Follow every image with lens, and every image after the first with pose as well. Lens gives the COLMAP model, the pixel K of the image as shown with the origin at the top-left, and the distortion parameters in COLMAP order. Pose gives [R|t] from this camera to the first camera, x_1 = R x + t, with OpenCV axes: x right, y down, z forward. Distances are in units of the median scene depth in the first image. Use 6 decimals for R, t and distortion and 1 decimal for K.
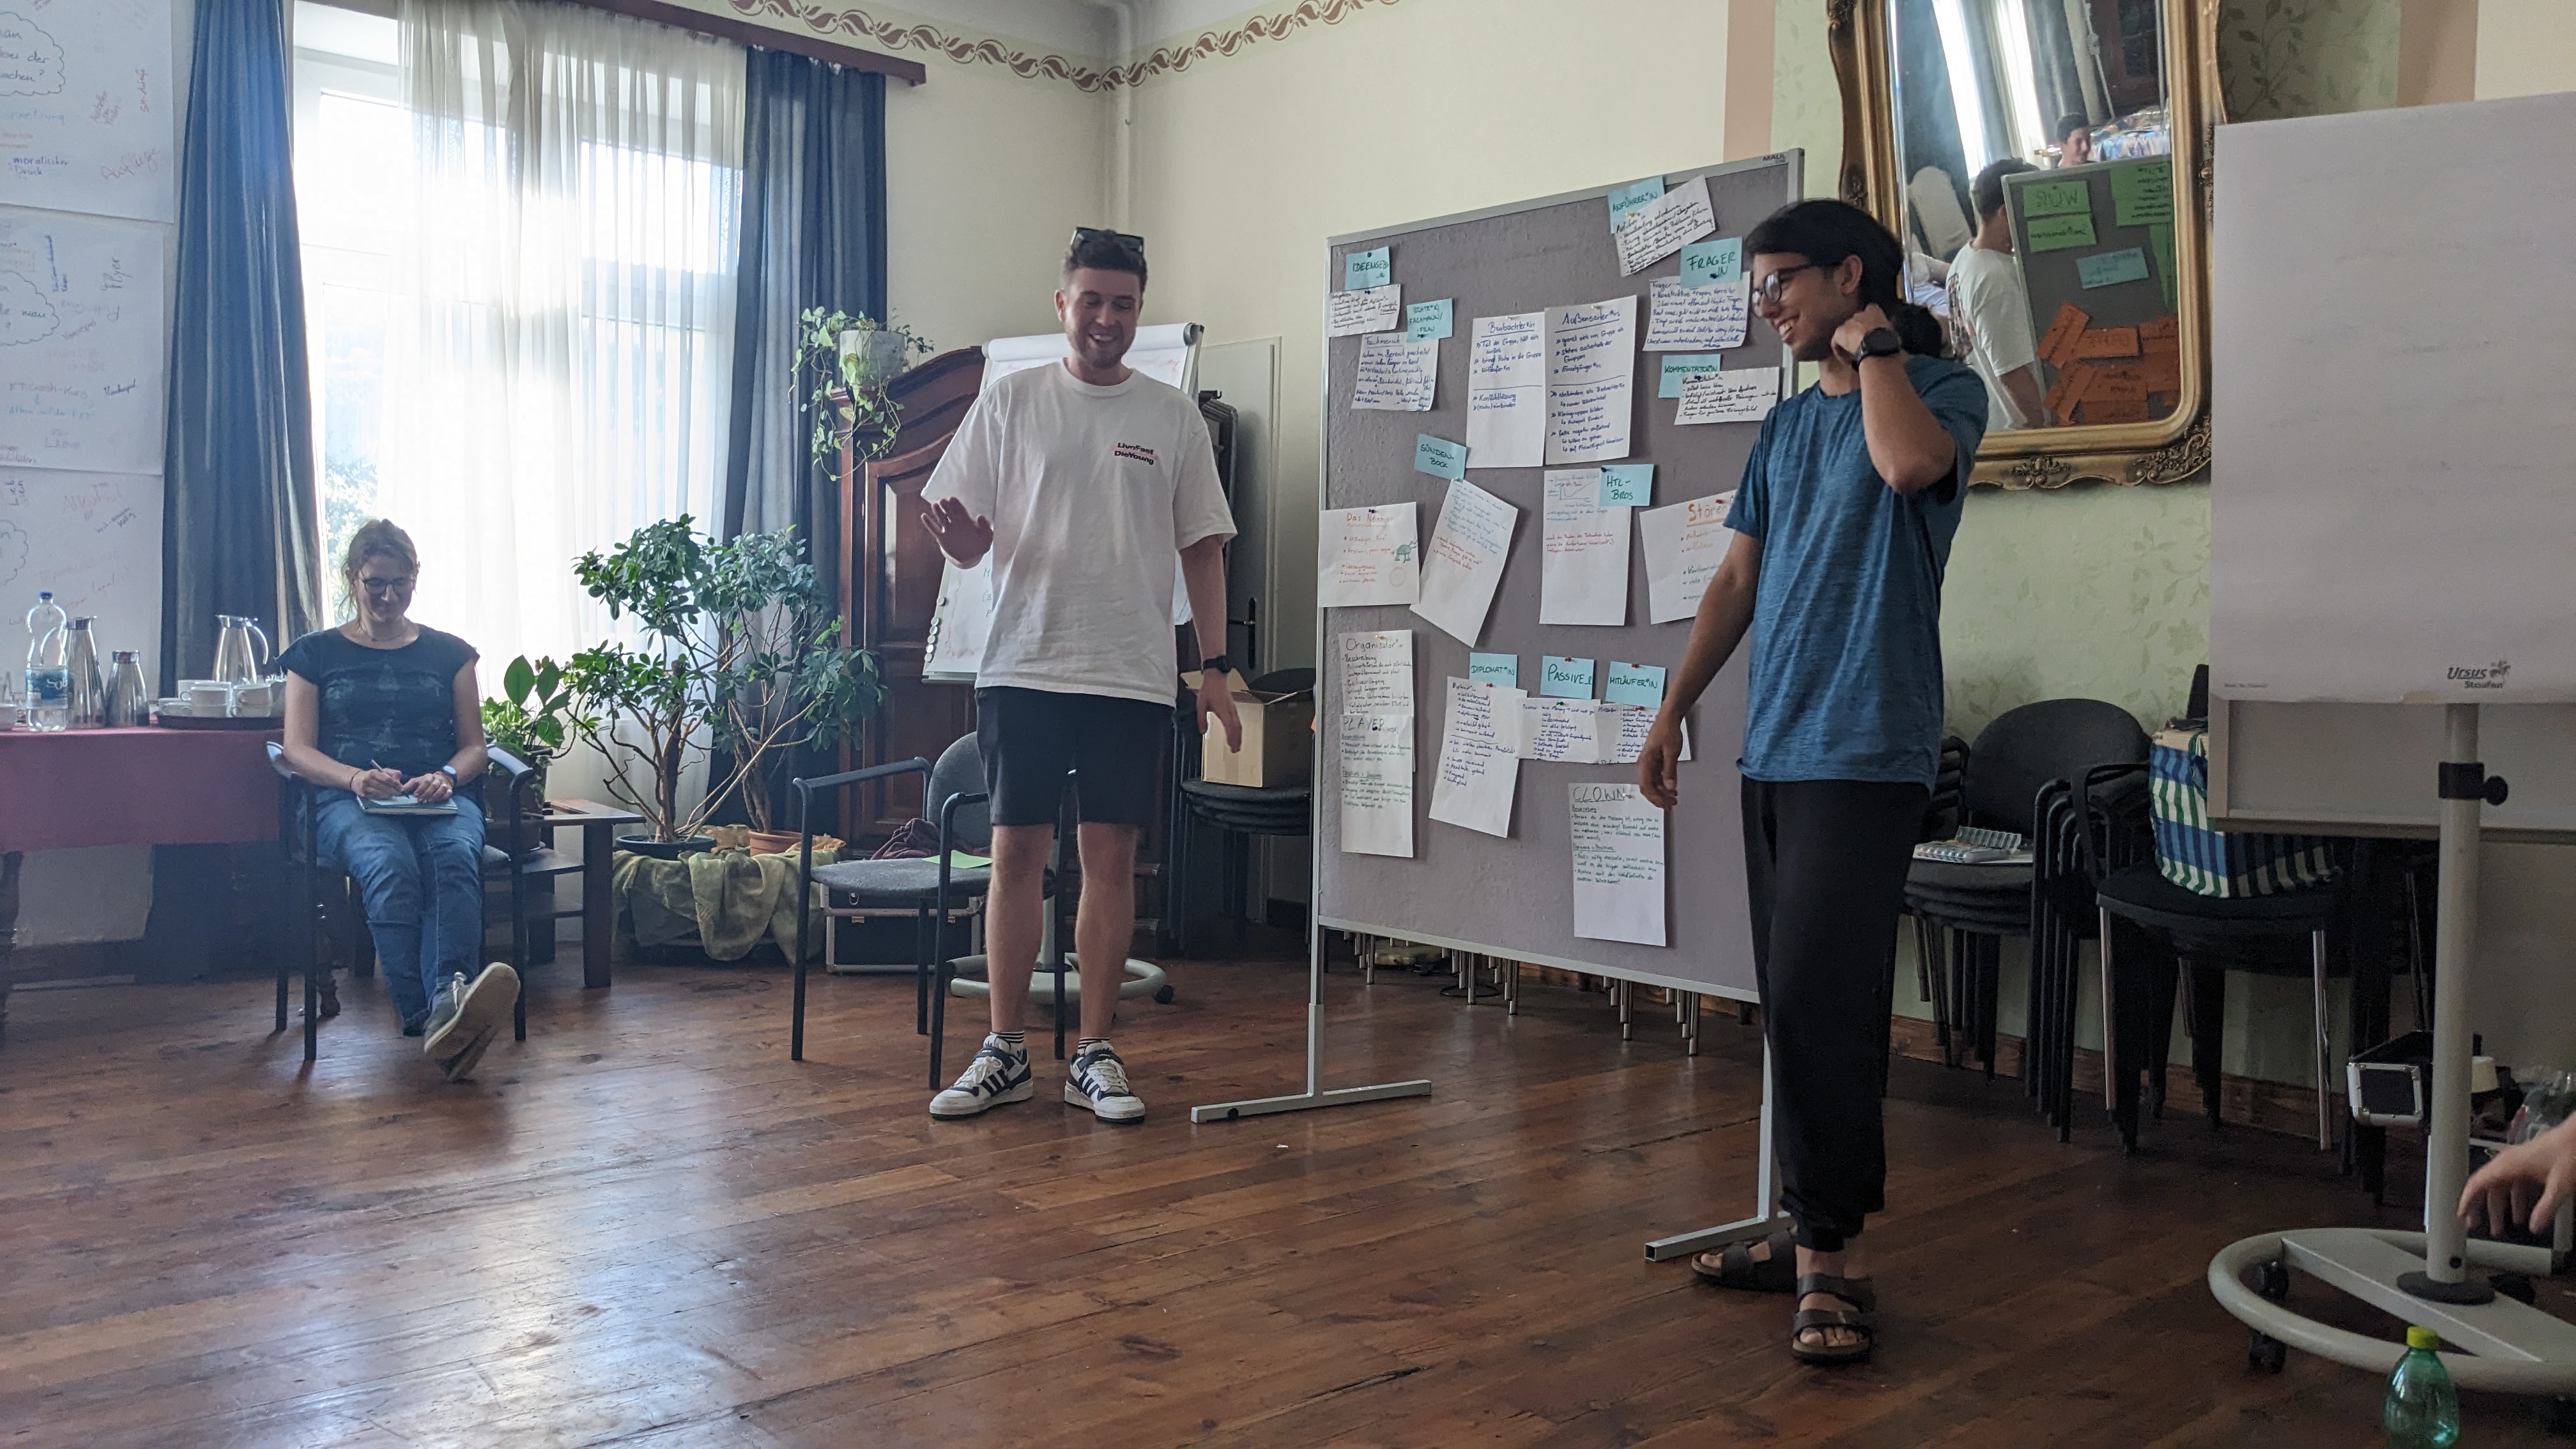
lens RADIAL K [[1950.1, 0, 1352.4], [0, 1950.1, 749.0], [0, 0, 1]] dist [0.003056, 0.002382]
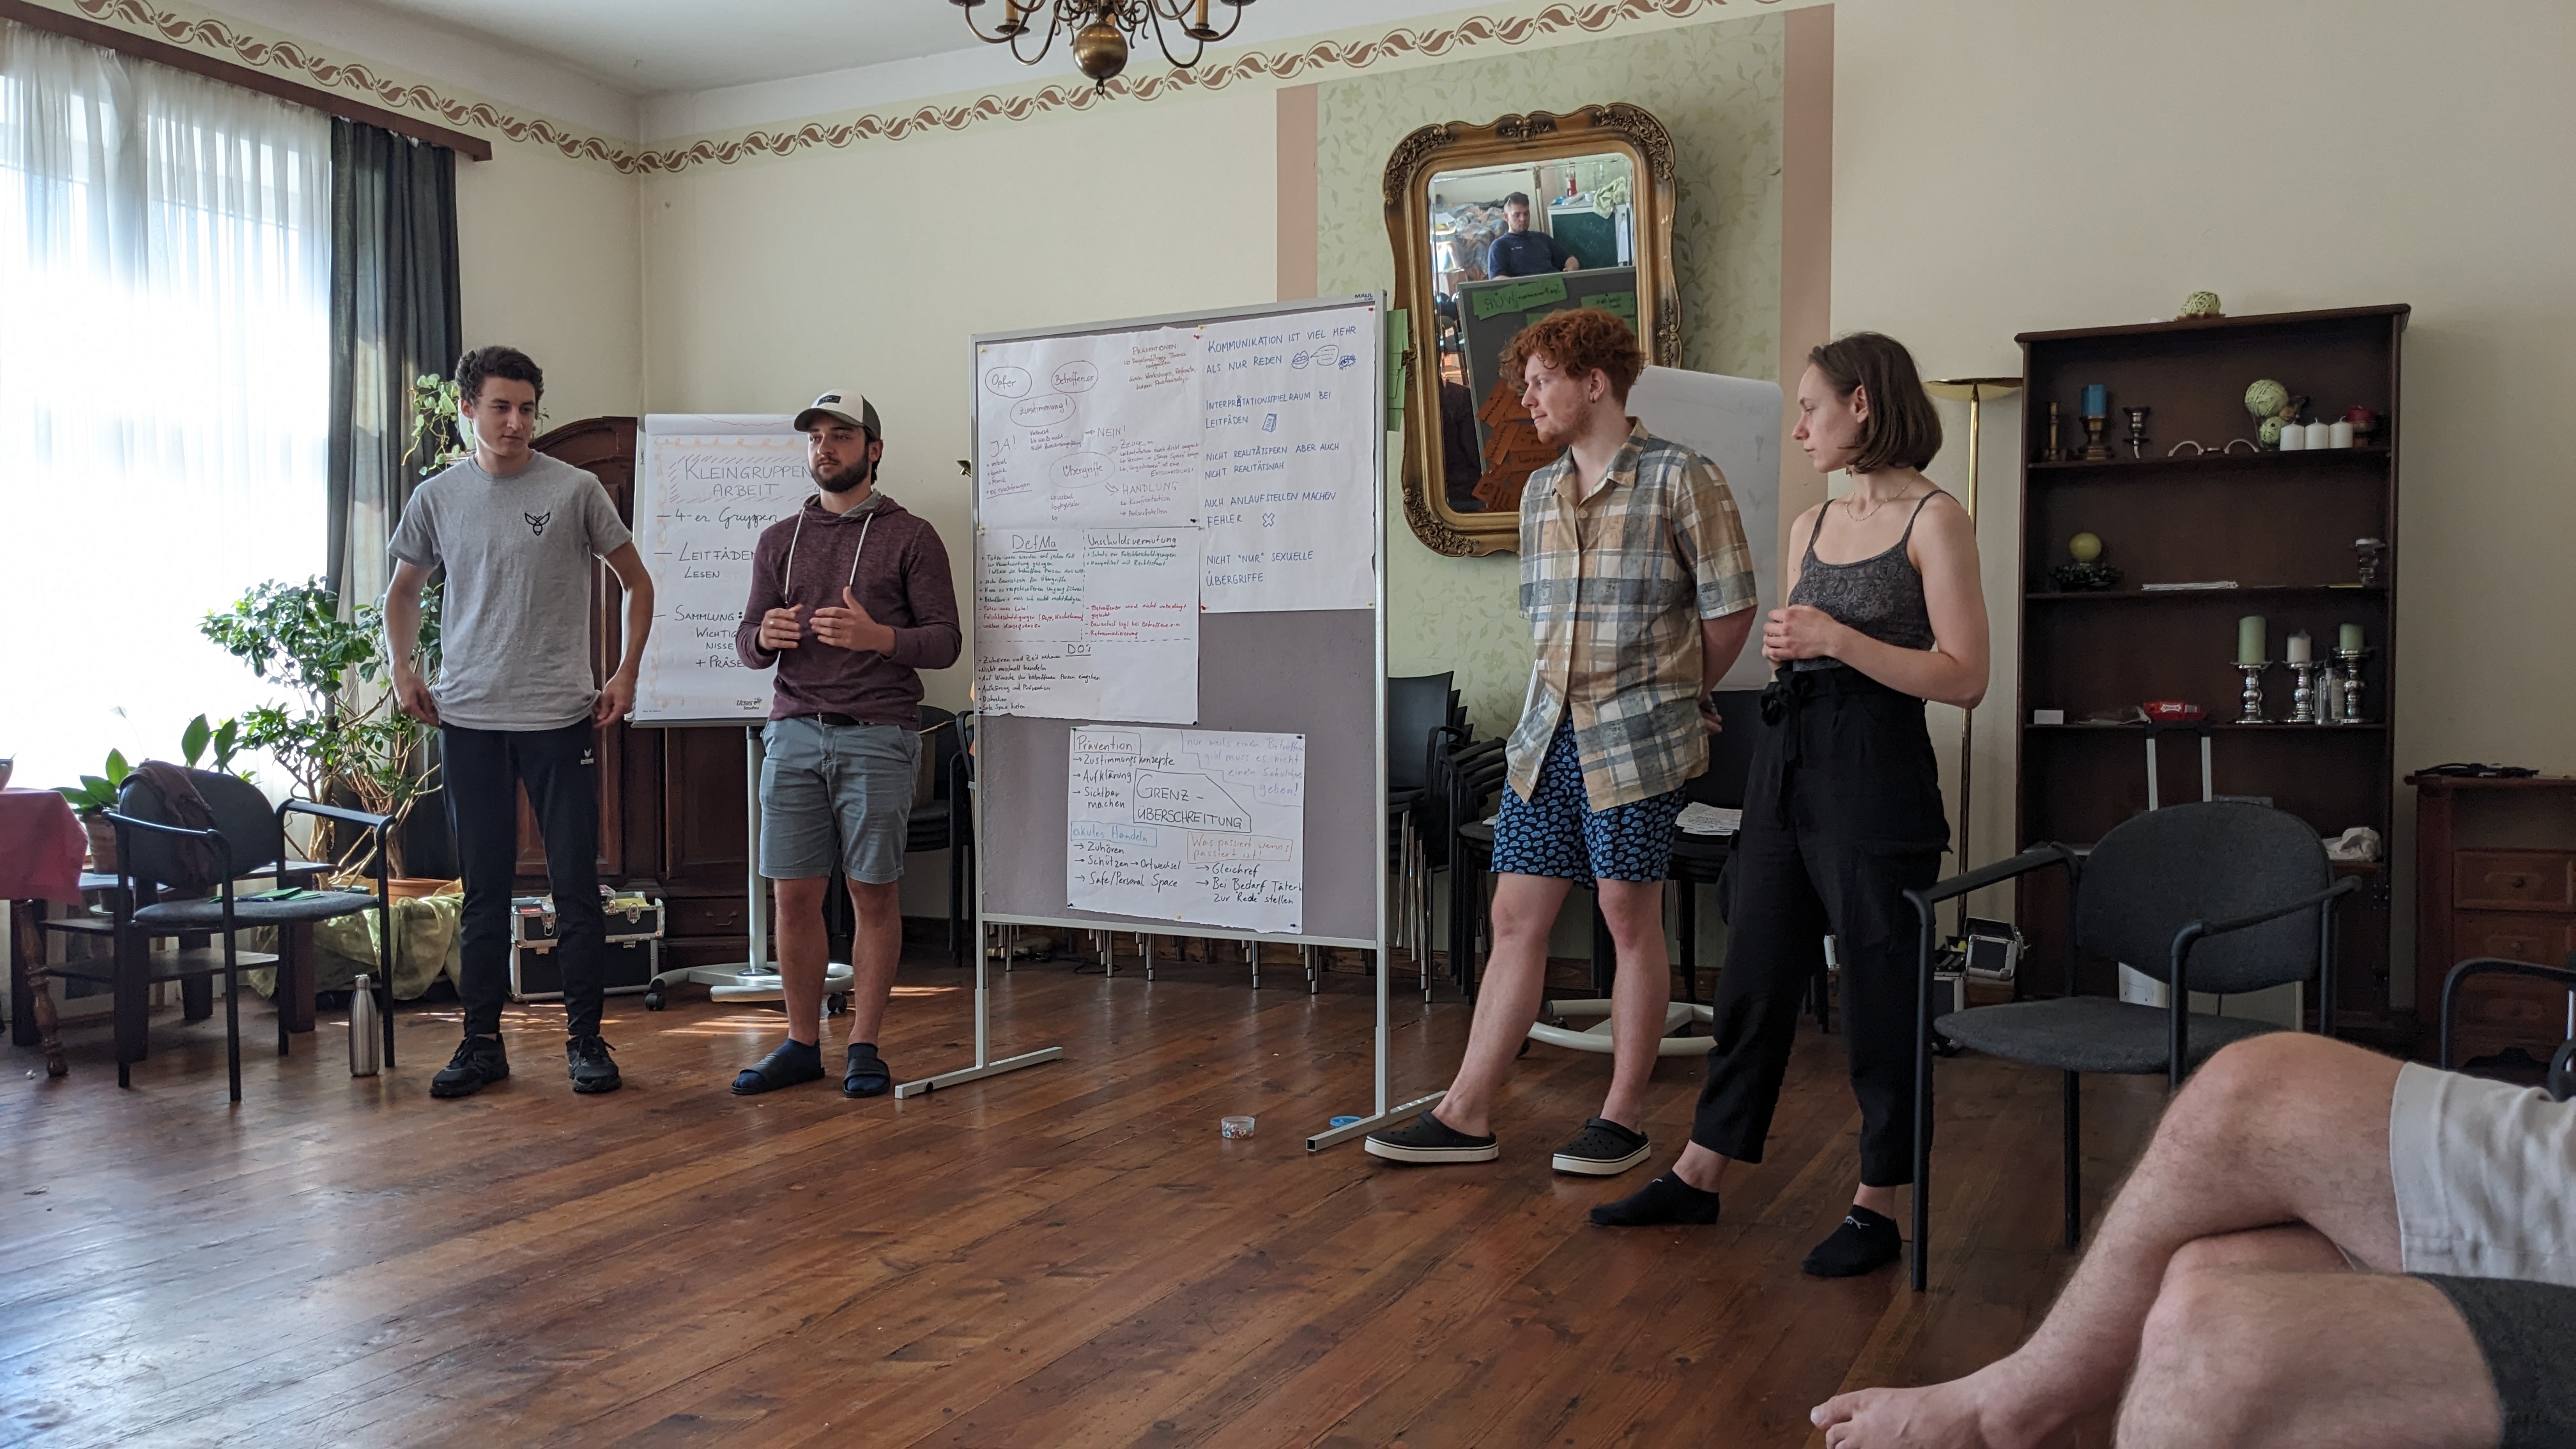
lens RADIAL K [[1950.4, 0, 1303.2], [0, 1950.4, 777.7], [0, 0, 1]] dist [0.041373, -0.041413]
pose [[0.923960, -0.044654, 0.379875, -0.270332], [0.046792, 0.998898, 0.003608, 0.007677], [-0.379617, 0.014442, 0.925031, -0.159692]]
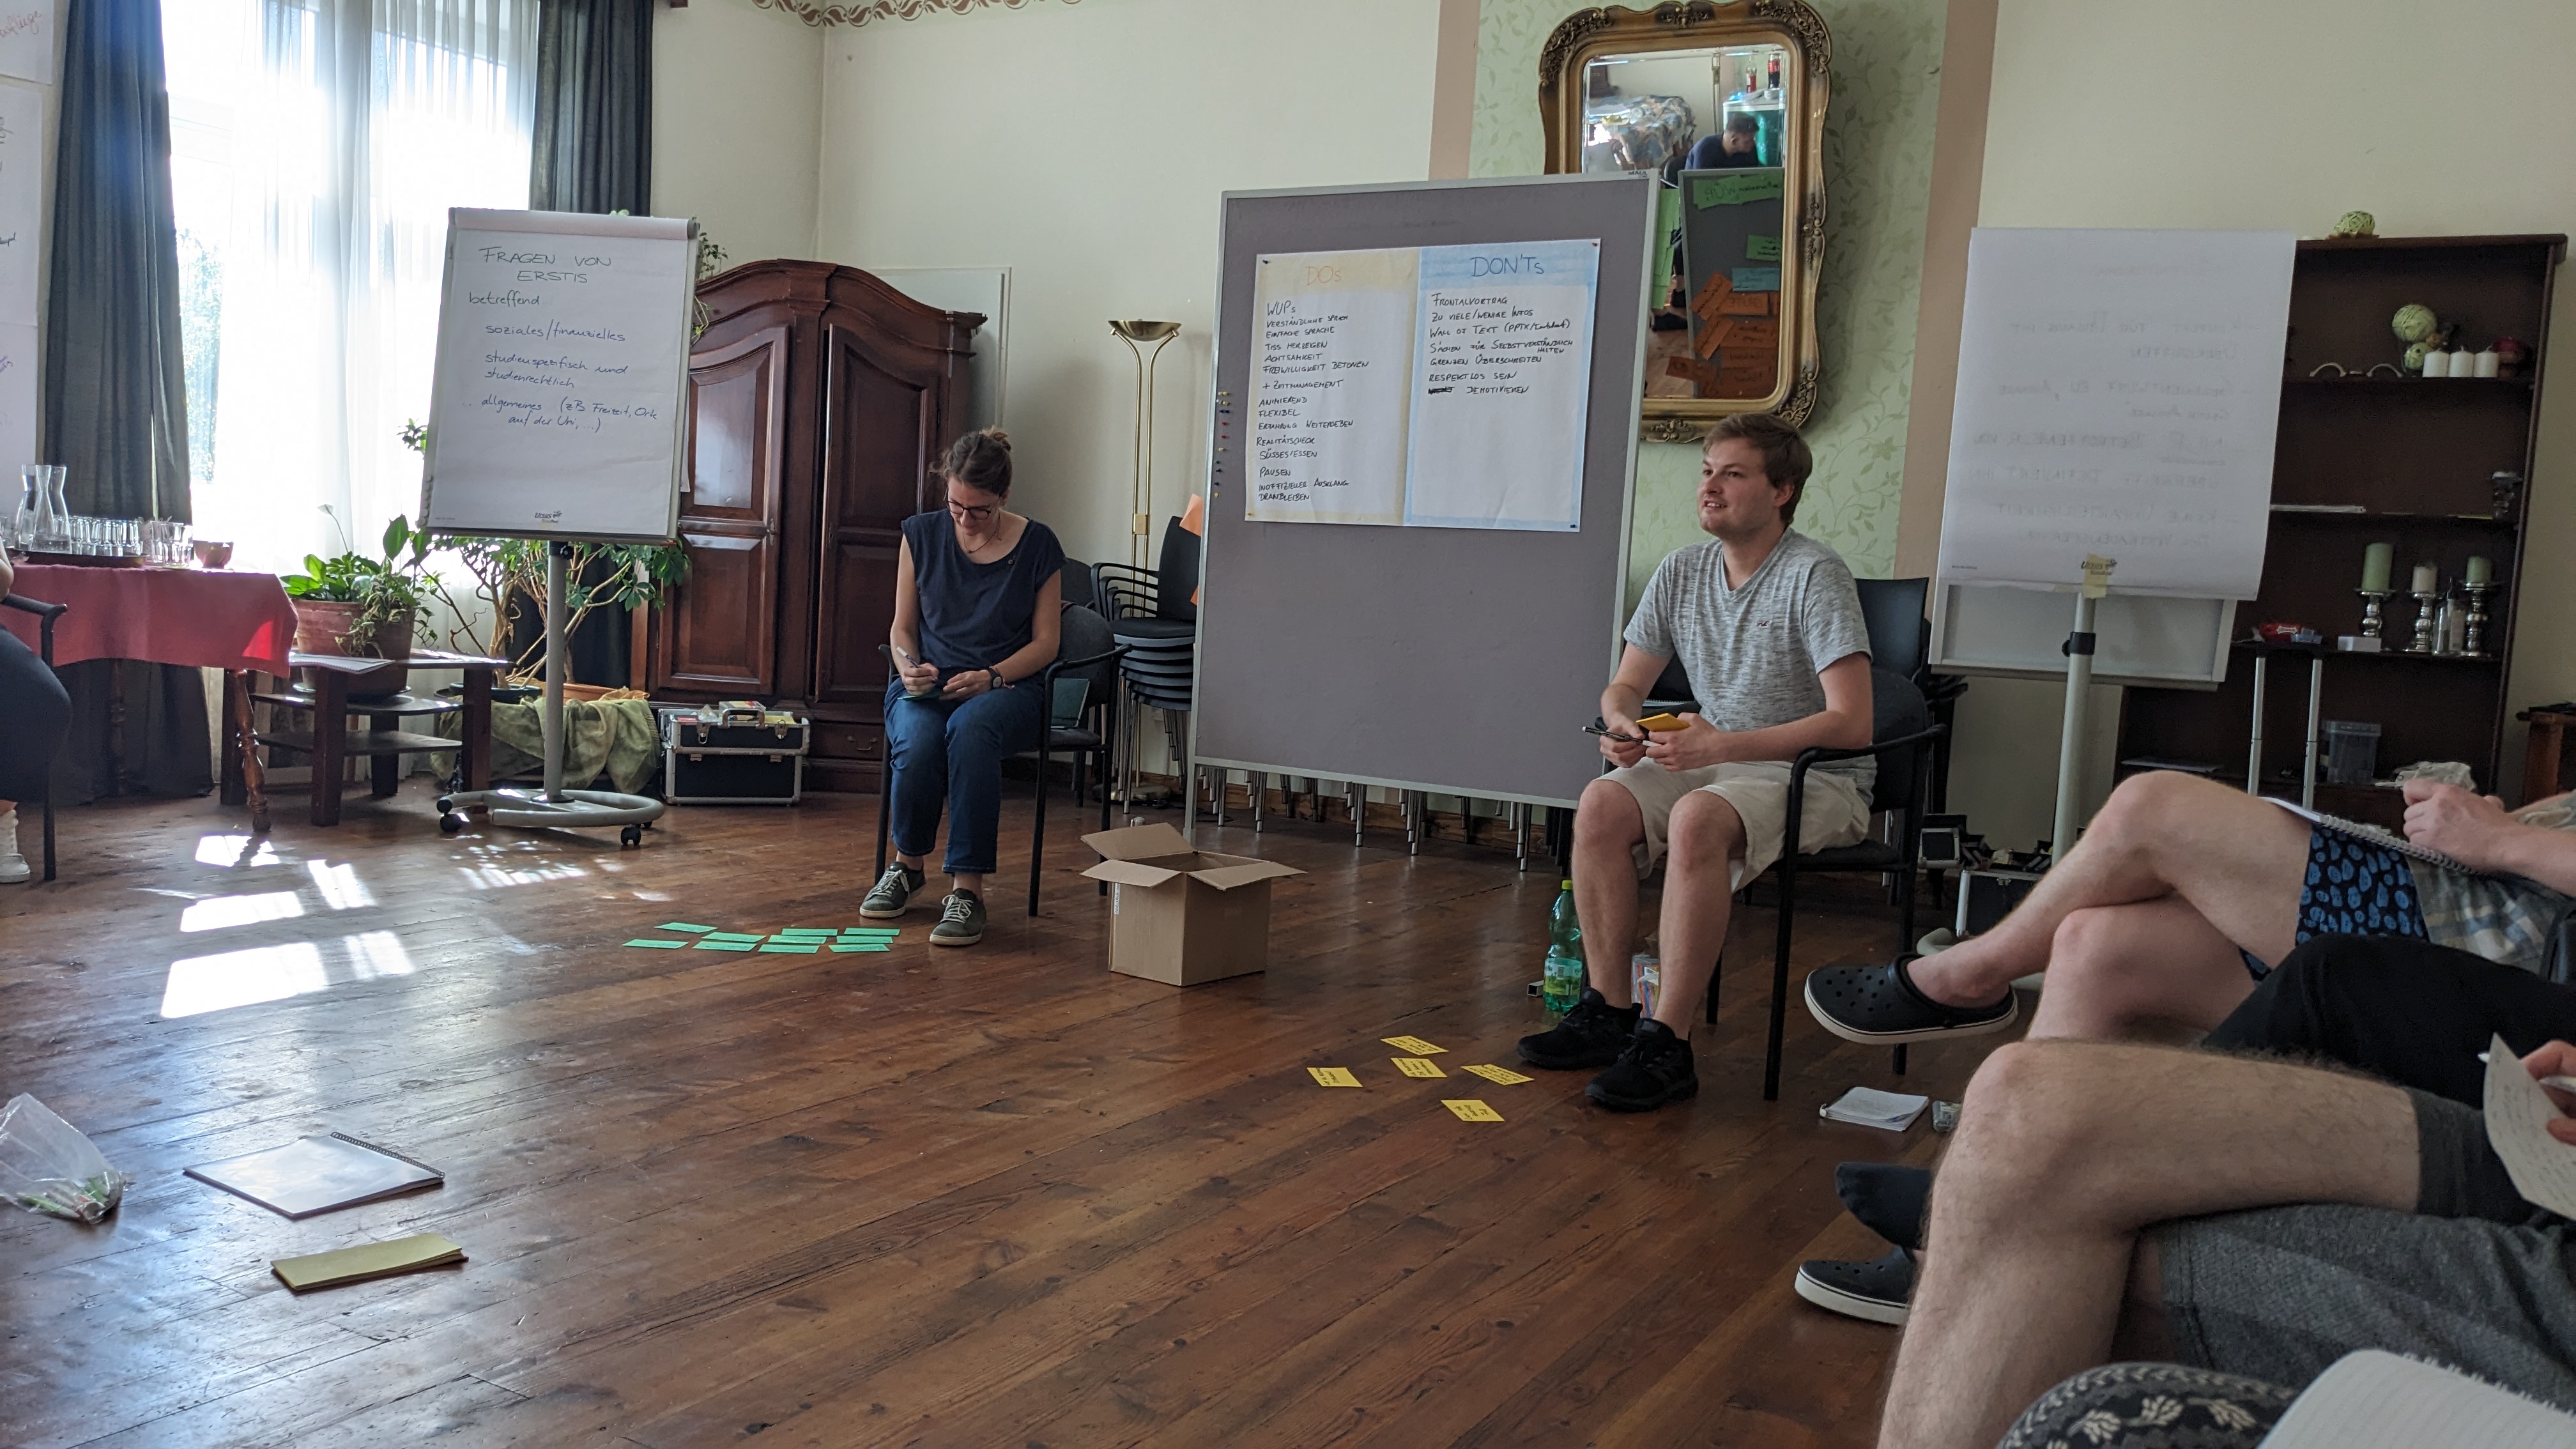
lens RADIAL K [[1936.9, 0, 1287.4], [0, 1936.9, 759.3], [0, 0, 1]] dist [0.073976, -0.101799]
pose [[0.951833, 0.006855, 0.306540, -0.271638], [-0.022553, 0.998607, 0.047697, 0.025421], [-0.305786, -0.052313, 0.950662, -0.199476]]
